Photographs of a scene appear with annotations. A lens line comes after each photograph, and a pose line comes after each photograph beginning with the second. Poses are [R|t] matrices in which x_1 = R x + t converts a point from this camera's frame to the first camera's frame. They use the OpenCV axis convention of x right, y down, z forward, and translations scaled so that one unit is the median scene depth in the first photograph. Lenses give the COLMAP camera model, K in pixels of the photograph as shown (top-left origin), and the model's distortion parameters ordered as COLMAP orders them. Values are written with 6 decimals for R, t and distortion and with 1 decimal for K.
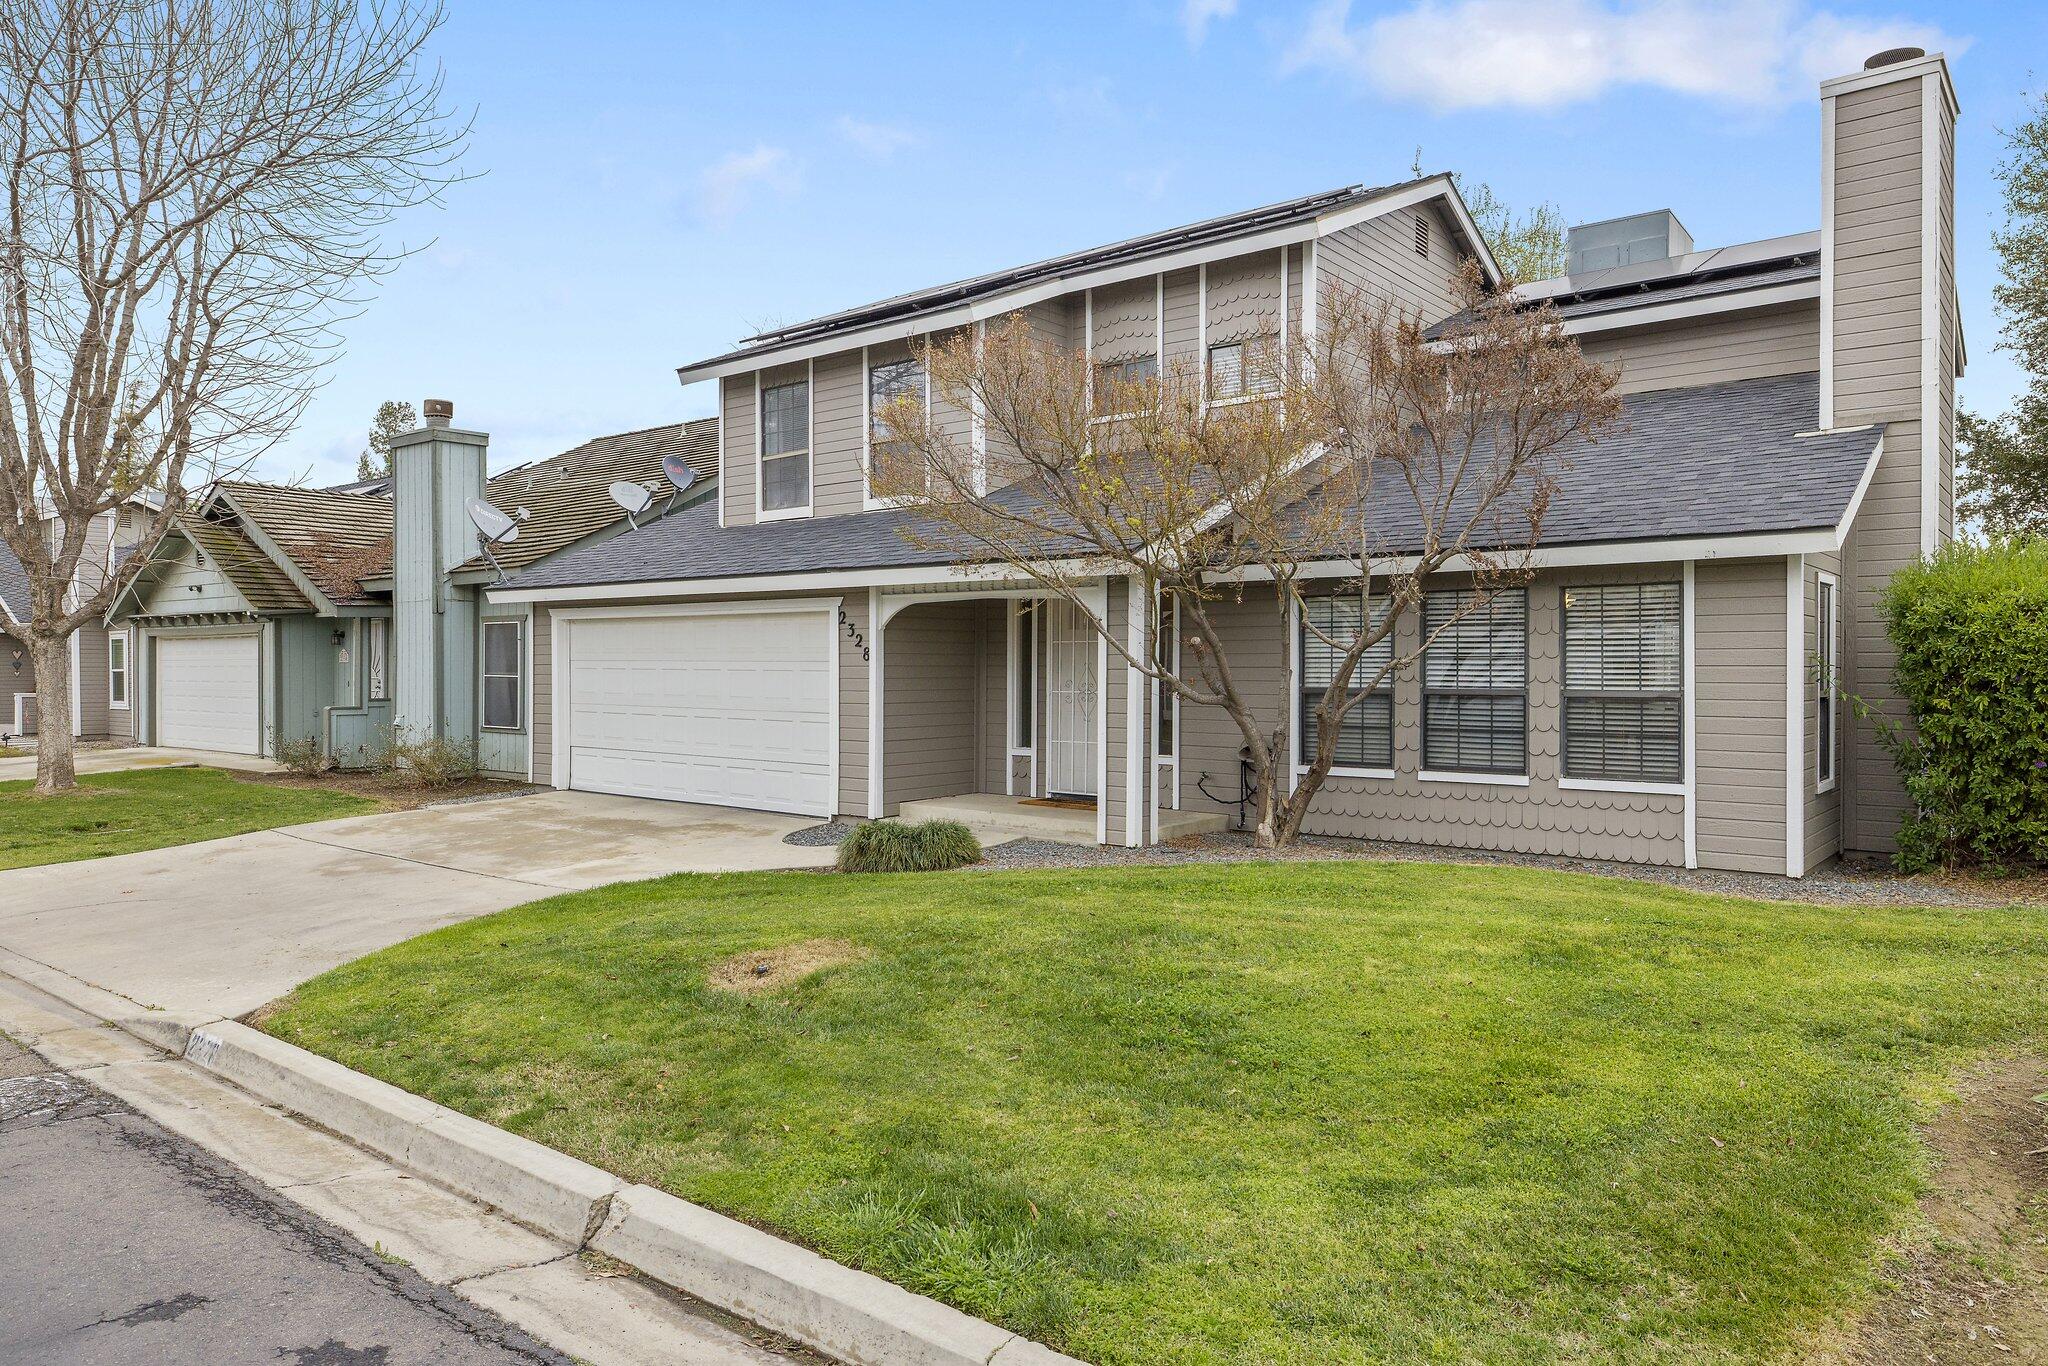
lens RADIAL K [[1377.3, 0, 989.8], [0, 1377.3, 675.9], [0, 0, 1]] dist [0.000050, -0.002840]
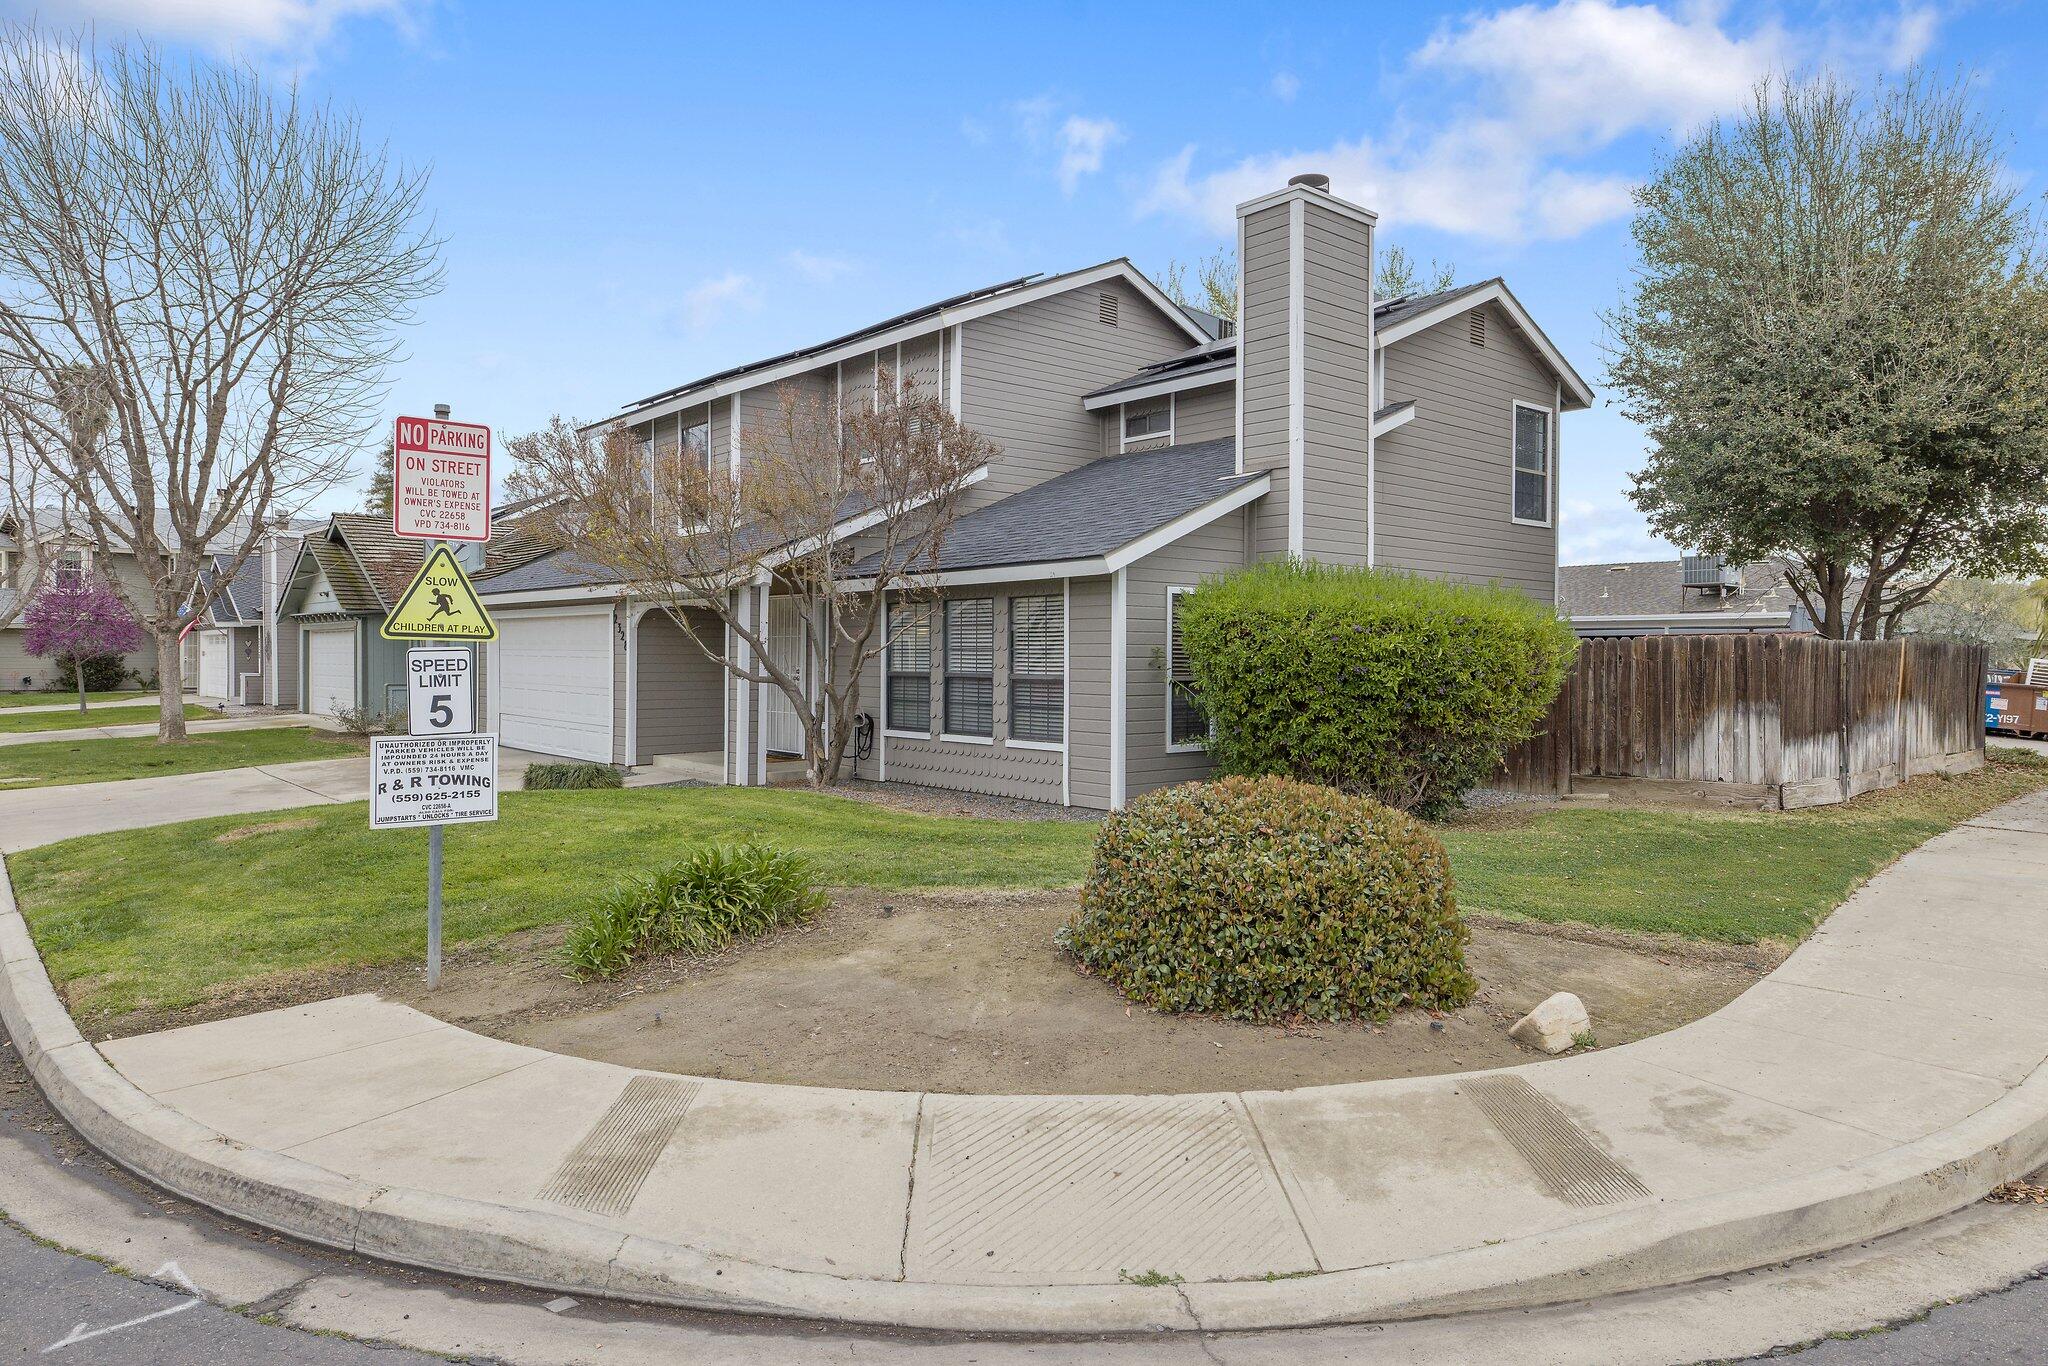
lens RADIAL K [[1314.0, 0, 1010.3], [0, 1314.0, 679.3], [0, 0, 1]] dist [-0.049235, -0.000285]
pose [[0.986304, 0.007101, -0.164783, 0.493037], [-0.005262, 0.999919, 0.011595, 0.000672], [0.164852, -0.010569, 0.986262, -0.206882]]
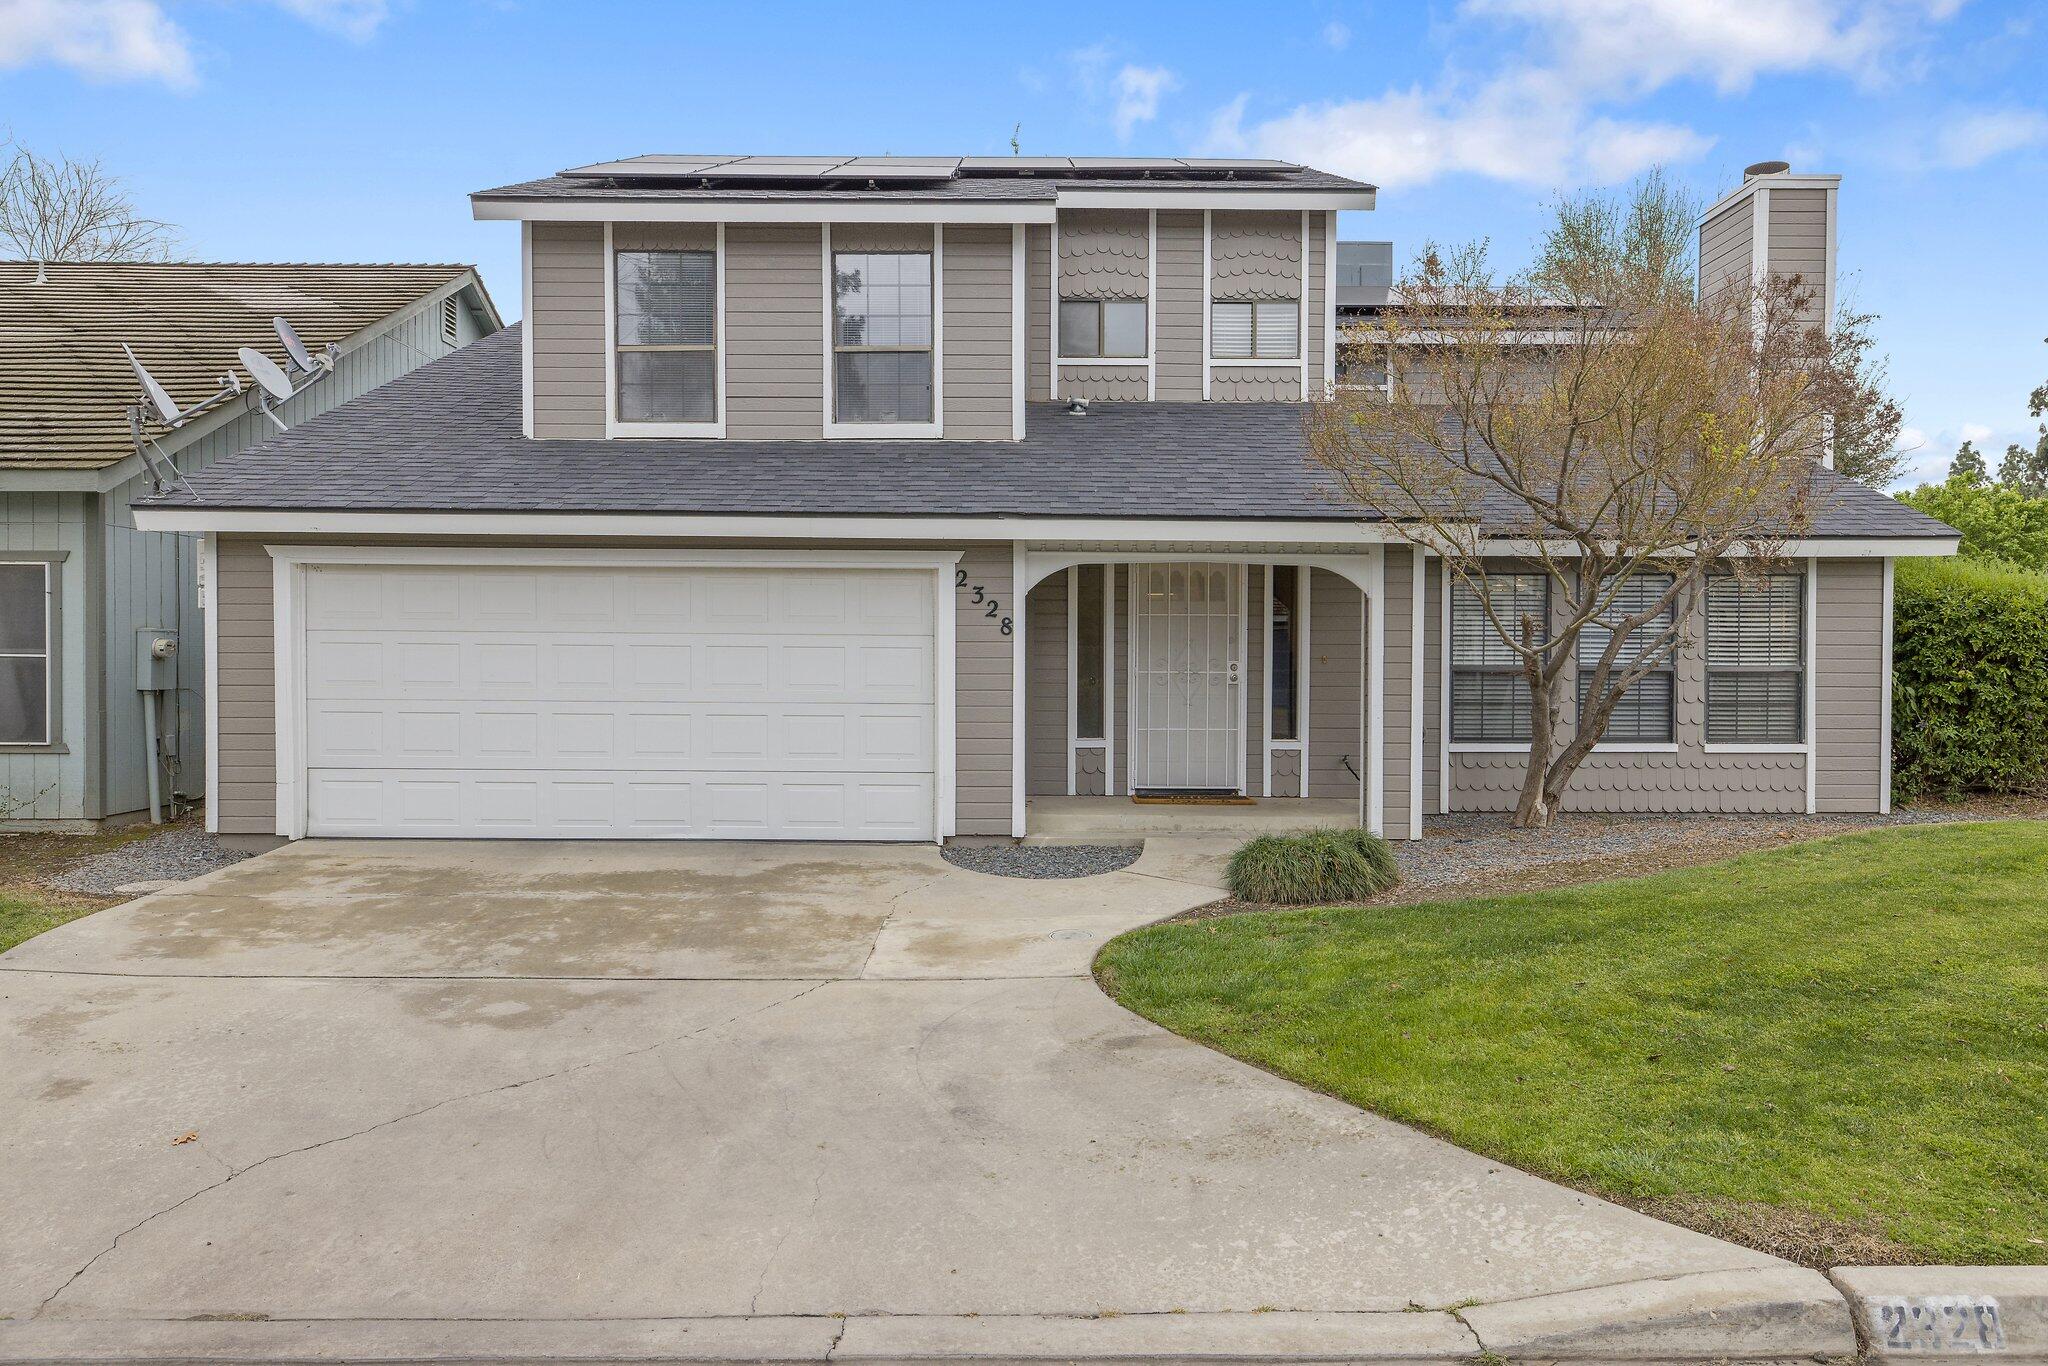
lens RADIAL K [[1377.3, 0, 1011.3], [0, 1377.3, 674.9], [0, 0, 1]] dist [0.000050, -0.002840]
pose [[0.757333, -0.012014, 0.652918, -0.593152], [0.000617, 0.999843, 0.017683, -0.002087], [-0.653029, -0.012989, 0.757222, 0.404958]]
